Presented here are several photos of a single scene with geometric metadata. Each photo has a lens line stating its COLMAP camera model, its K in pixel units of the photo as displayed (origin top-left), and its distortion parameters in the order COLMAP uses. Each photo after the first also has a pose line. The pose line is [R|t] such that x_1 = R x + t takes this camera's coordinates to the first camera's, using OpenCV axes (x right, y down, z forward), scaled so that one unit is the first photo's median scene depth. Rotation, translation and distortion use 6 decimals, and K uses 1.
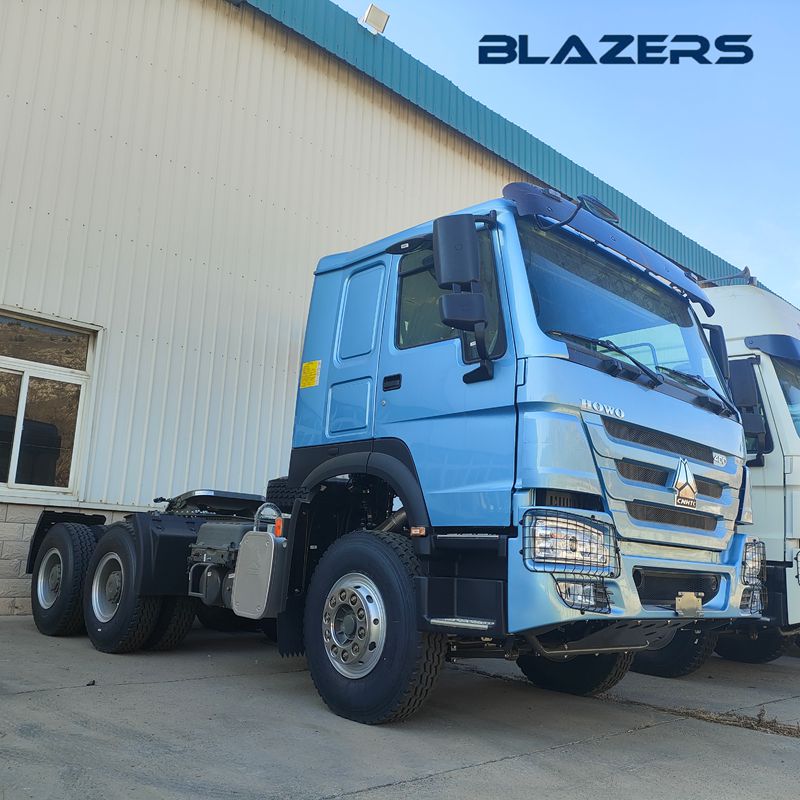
lens RADIAL K [[780.1, 0, 400.0], [0, 780.1, 400.0], [0, 0, 1]] dist [0.150763, -0.292442]
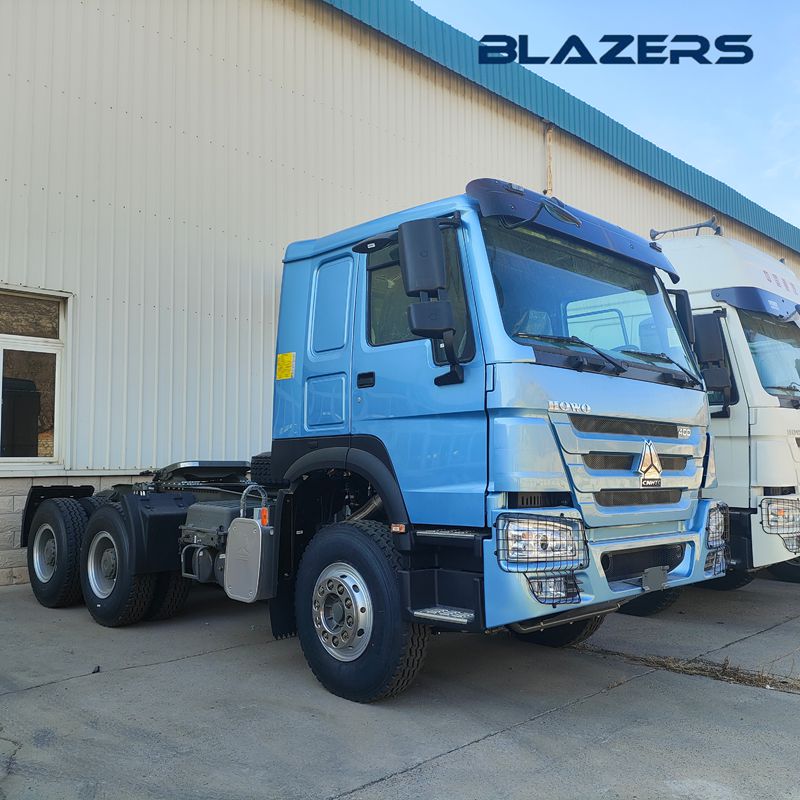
lens RADIAL K [[780.1, 0, 400.0], [0, 780.1, 400.0], [0, 0, 1]] dist [0.150763, -0.292442]
pose [[0.998422, -0.051999, 0.021205, 0.010998], [0.049295, 0.992419, 0.112580, -0.109320], [-0.026898, -0.111357, 0.993416, -0.020001]]
